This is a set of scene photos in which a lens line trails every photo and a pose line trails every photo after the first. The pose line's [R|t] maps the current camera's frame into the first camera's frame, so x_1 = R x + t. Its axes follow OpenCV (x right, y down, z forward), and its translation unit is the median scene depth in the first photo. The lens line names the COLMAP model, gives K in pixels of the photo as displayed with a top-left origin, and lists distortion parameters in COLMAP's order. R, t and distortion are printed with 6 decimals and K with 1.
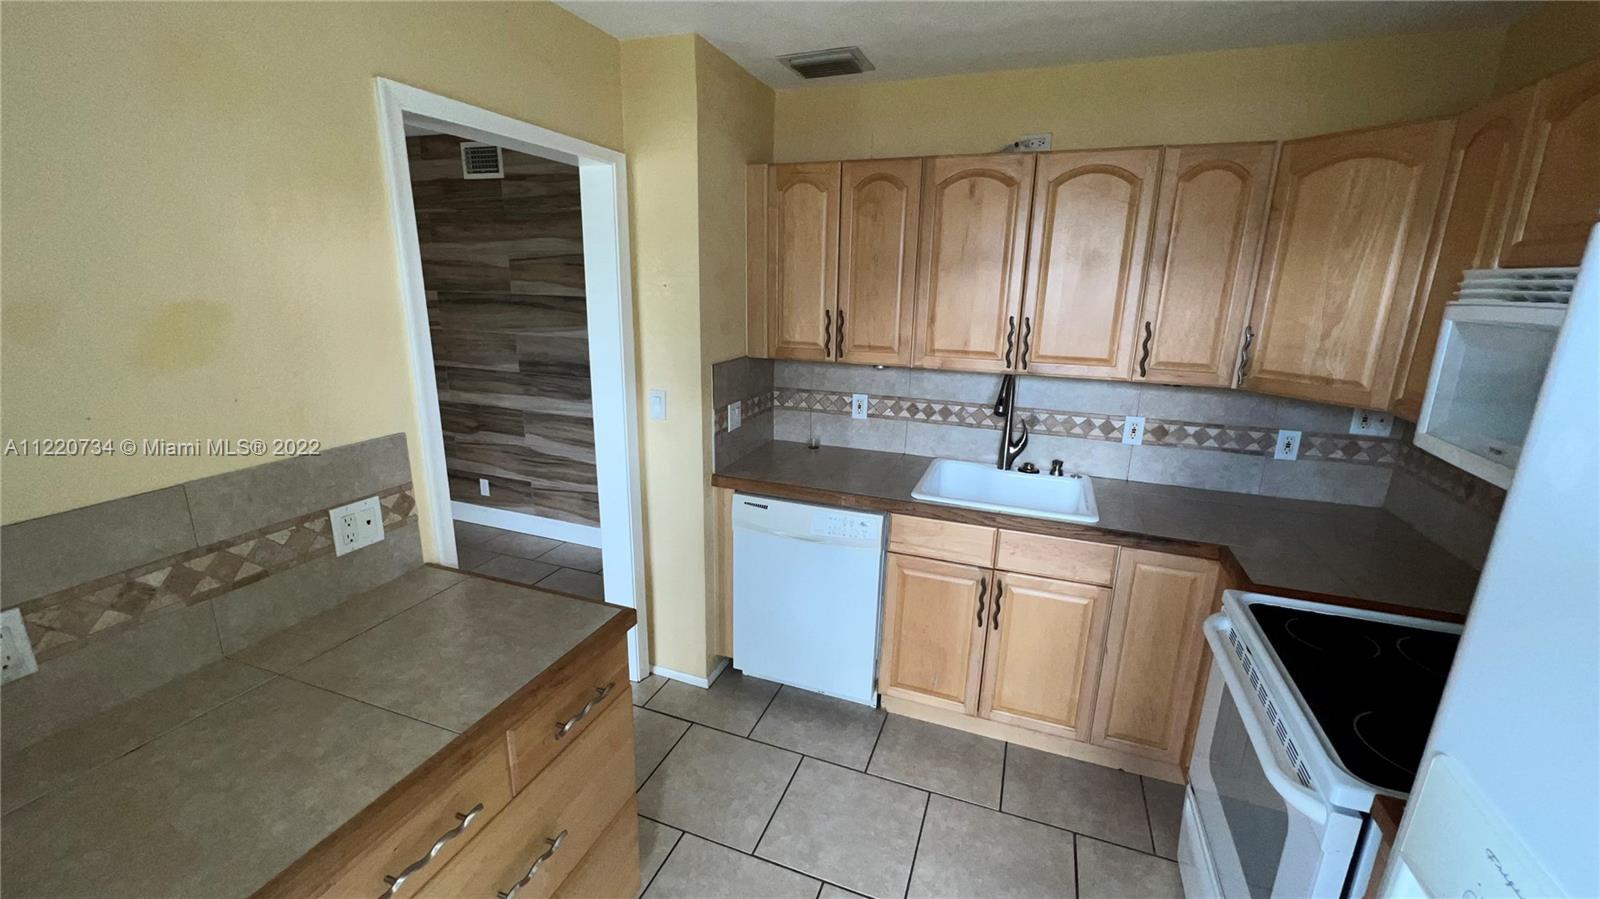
lens RADIAL K [[650.5, 0, 801.8], [0, 650.5, 453.5], [0, 0, 1]] dist [-0.001863, -0.000196]
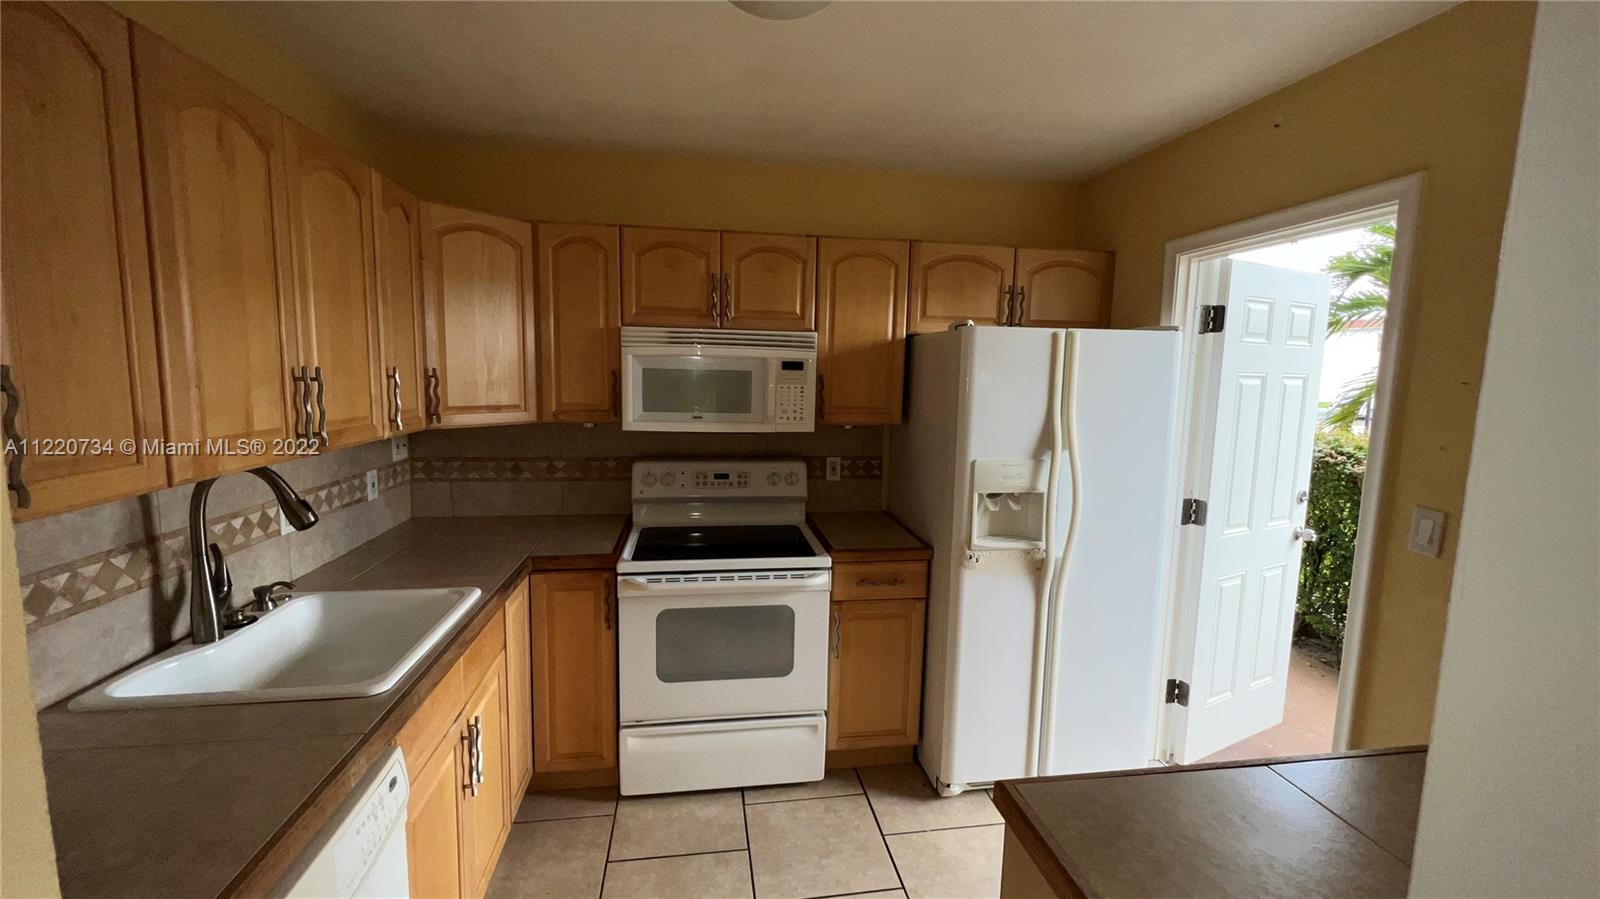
lens RADIAL K [[650.5, 0, 800.2], [0, 650.5, 448.6], [0, 0, 1]] dist [-0.001863, -0.000196]
pose [[-0.500183, -0.132530, 0.855717, -0.404581], [0.195099, 0.945560, 0.260484, -0.181715], [-0.843654, 0.297240, -0.447097, 0.792673]]
